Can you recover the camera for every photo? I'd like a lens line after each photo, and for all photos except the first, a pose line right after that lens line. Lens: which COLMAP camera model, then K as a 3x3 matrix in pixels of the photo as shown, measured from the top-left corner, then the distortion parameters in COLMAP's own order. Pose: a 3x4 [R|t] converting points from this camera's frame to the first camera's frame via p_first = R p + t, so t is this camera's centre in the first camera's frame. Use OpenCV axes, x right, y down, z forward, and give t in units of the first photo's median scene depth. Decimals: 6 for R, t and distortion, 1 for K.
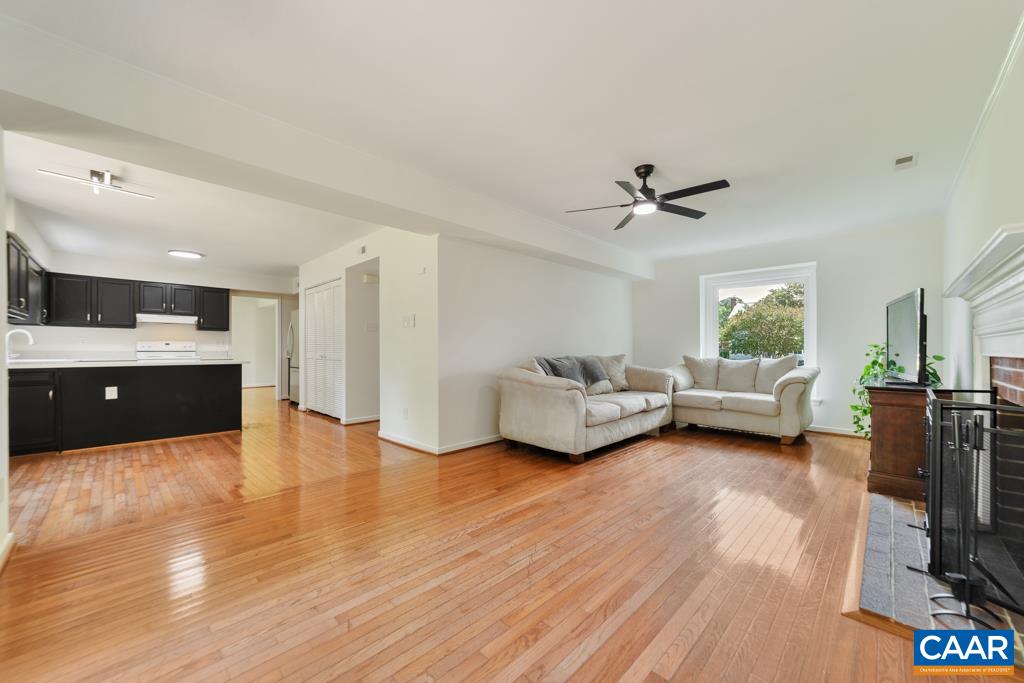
lens RADIAL K [[392.2, 0, 514.0], [0, 392.2, 349.2], [0, 0, 1]] dist [-0.017486, 0.008220]
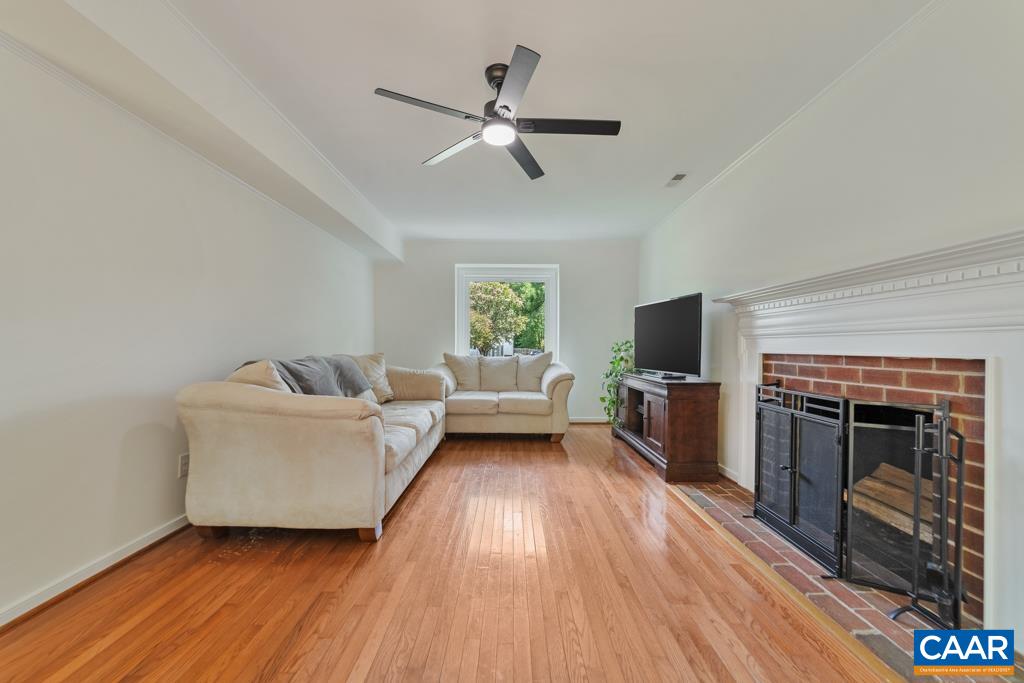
lens RADIAL K [[392.2, 0, 514.0], [0, 392.2, 349.2], [0, 0, 1]] dist [-0.017486, 0.008220]
pose [[0.712358, -0.003404, 0.701808, -0.083657], [-0.004816, 0.999941, 0.009738, -0.001822], [-0.701800, -0.010317, 0.712299, 0.375784]]
